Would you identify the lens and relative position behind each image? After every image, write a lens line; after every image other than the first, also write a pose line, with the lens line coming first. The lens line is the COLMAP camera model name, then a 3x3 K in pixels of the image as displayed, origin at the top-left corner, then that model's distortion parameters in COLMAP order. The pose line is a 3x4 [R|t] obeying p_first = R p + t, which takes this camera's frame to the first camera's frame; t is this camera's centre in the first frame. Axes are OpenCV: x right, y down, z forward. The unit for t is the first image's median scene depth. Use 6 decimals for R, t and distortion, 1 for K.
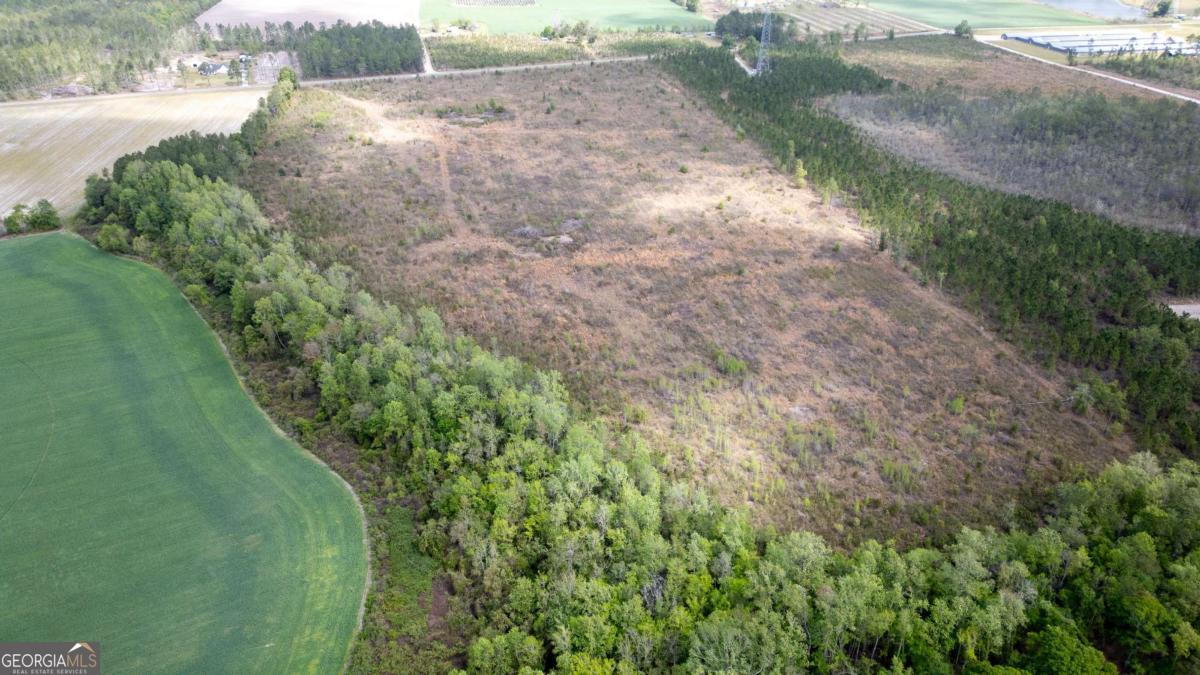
lens RADIAL K [[835.0, 0, 597.0], [0, 835.0, 342.1], [0, 0, 1]] dist [0.076640, -0.059673]
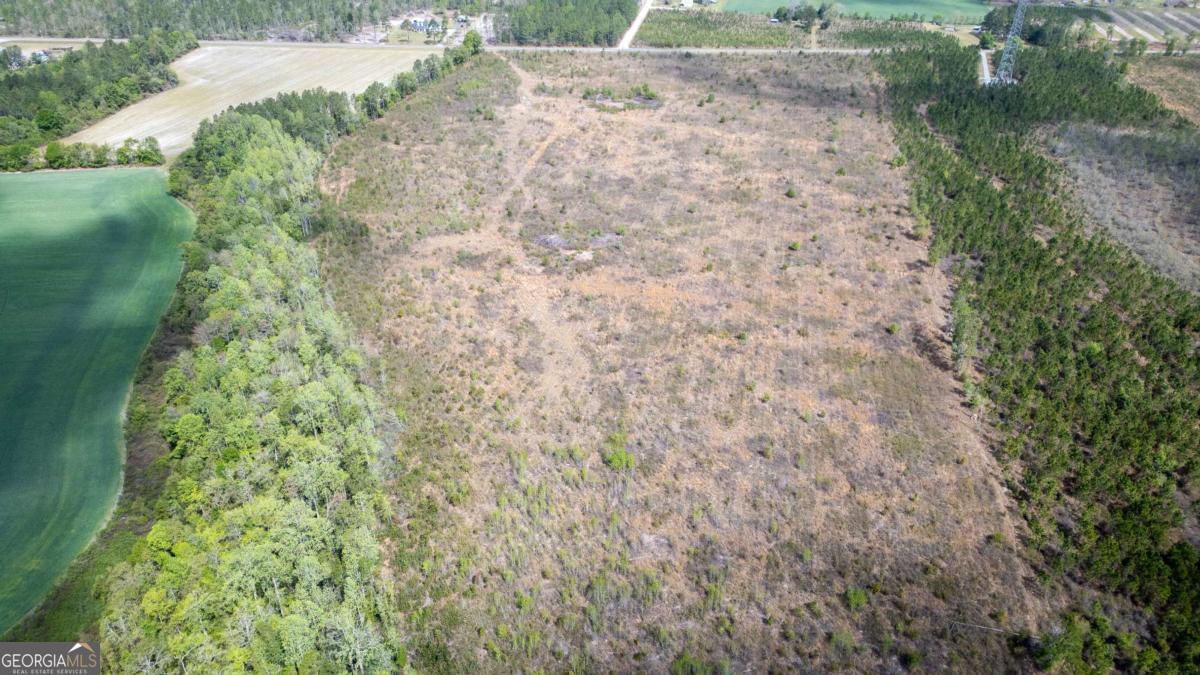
lens RADIAL K [[835.0, 0, 597.1], [0, 835.0, 343.5], [0, 0, 1]] dist [0.076640, -0.059673]
pose [[0.923616, 0.205965, -0.323283, 0.219783], [-0.194865, 0.978558, 0.066716, -0.074769], [0.330092, 0.001376, 0.943948, 0.138031]]
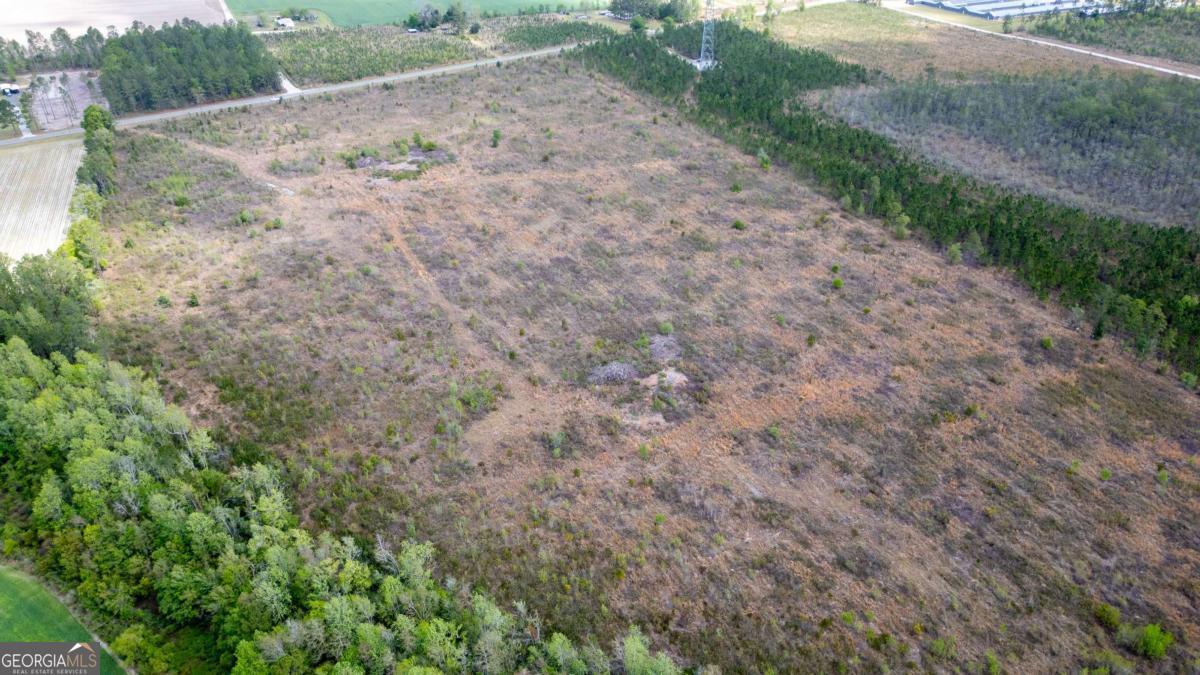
lens RADIAL K [[835.0, 0, 602.1], [0, 835.0, 328.5], [0, 0, 1]] dist [0.076640, -0.059673]
pose [[0.963688, -0.137908, 0.228663, -0.193703], [0.129815, 0.990270, 0.050140, -0.162230], [-0.233352, -0.018635, 0.972214, 0.285590]]
